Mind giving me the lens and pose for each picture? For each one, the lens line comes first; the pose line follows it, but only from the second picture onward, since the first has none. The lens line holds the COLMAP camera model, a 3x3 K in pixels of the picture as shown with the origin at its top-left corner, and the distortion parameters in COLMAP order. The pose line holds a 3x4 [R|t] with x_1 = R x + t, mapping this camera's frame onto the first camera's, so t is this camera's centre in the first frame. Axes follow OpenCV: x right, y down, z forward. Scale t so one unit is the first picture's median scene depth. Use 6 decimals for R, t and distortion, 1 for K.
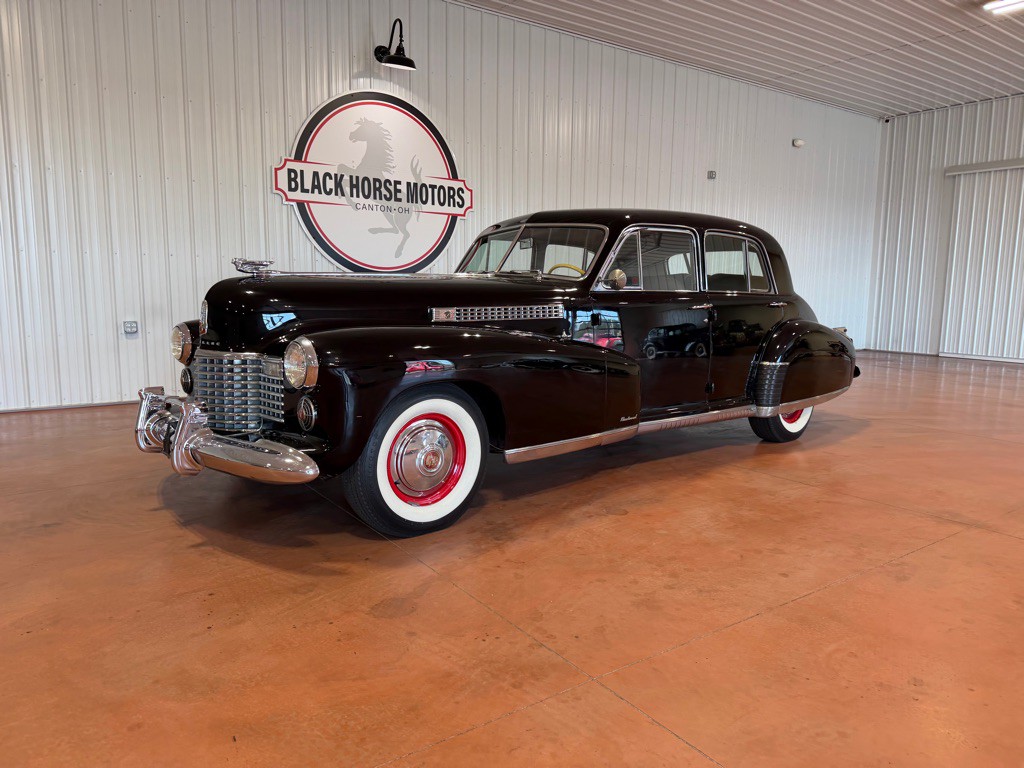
lens RADIAL K [[696.3, 0, 515.0], [0, 696.3, 386.1], [0, 0, 1]] dist [0.144591, -0.290887]
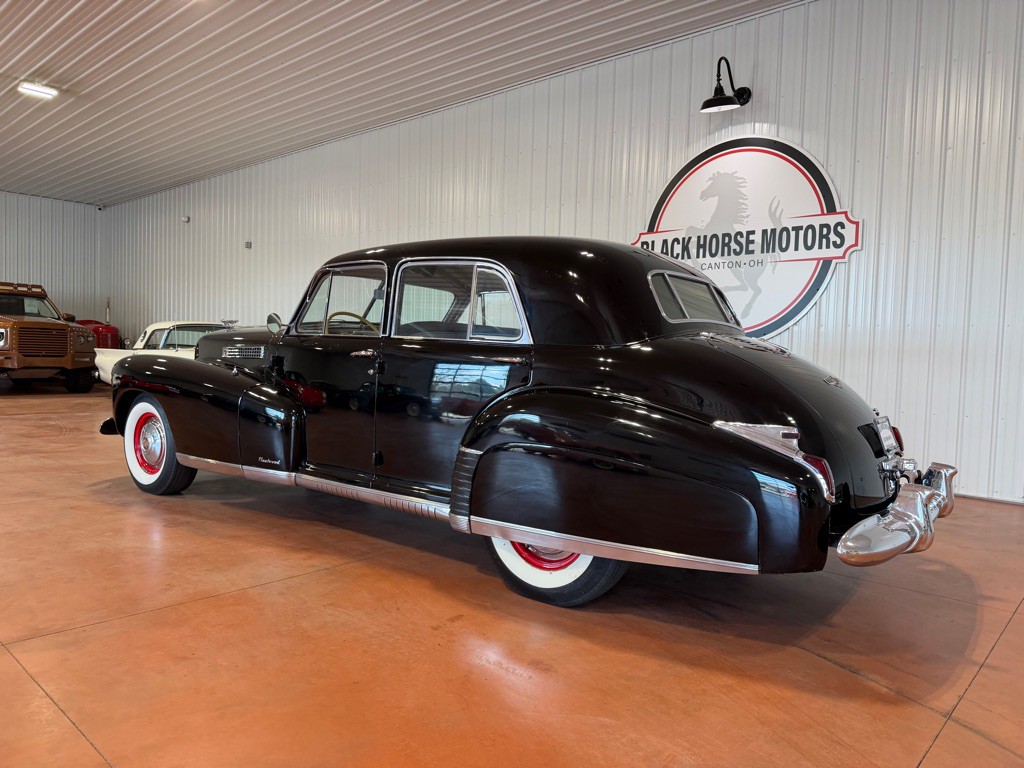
lens RADIAL K [[722.4, 0, 524.8], [0, 722.4, 381.7], [0, 0, 1]] dist [0.073906, -0.087485]
pose [[0.228505, 0.034269, -0.972939, 0.674836], [-0.163495, 0.986537, -0.003651, -0.065188], [0.959716, 0.159905, 0.231032, 0.591010]]
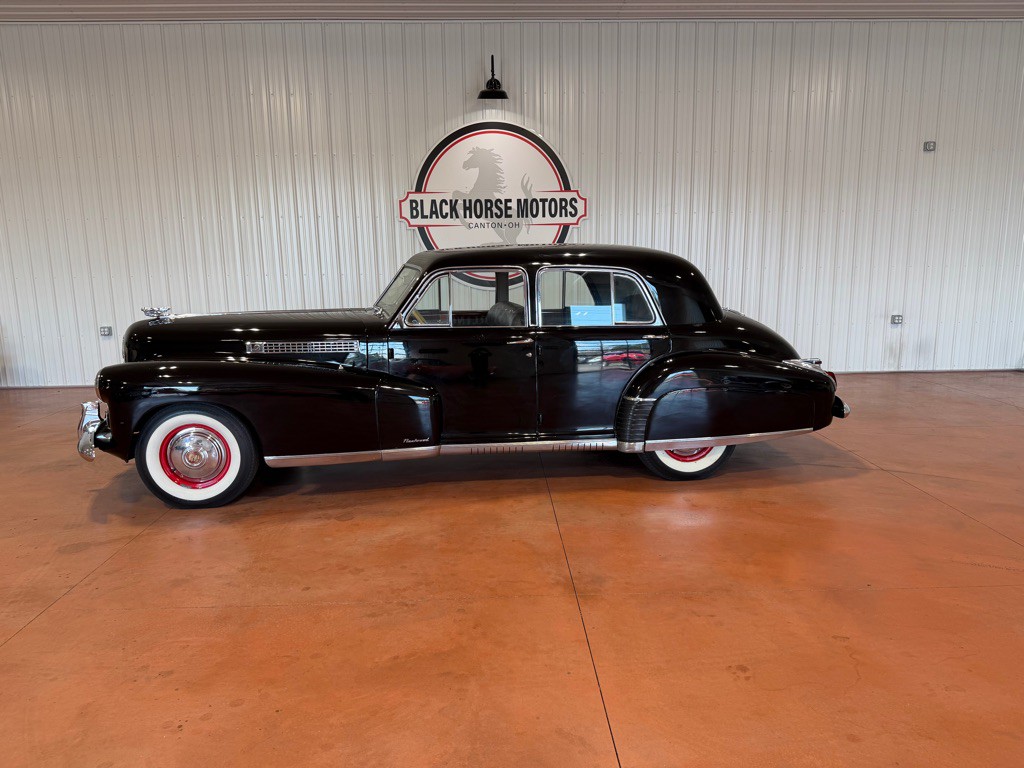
lens RADIAL K [[695.6, 0, 524.3], [0, 695.6, 394.4], [0, 0, 1]] dist [0.112177, -0.171071]
pose [[0.842577, 0.080532, -0.532522, 0.497023], [-0.051747, 0.996288, 0.068789, -0.063802], [0.536085, -0.030404, 0.843616, 0.070905]]
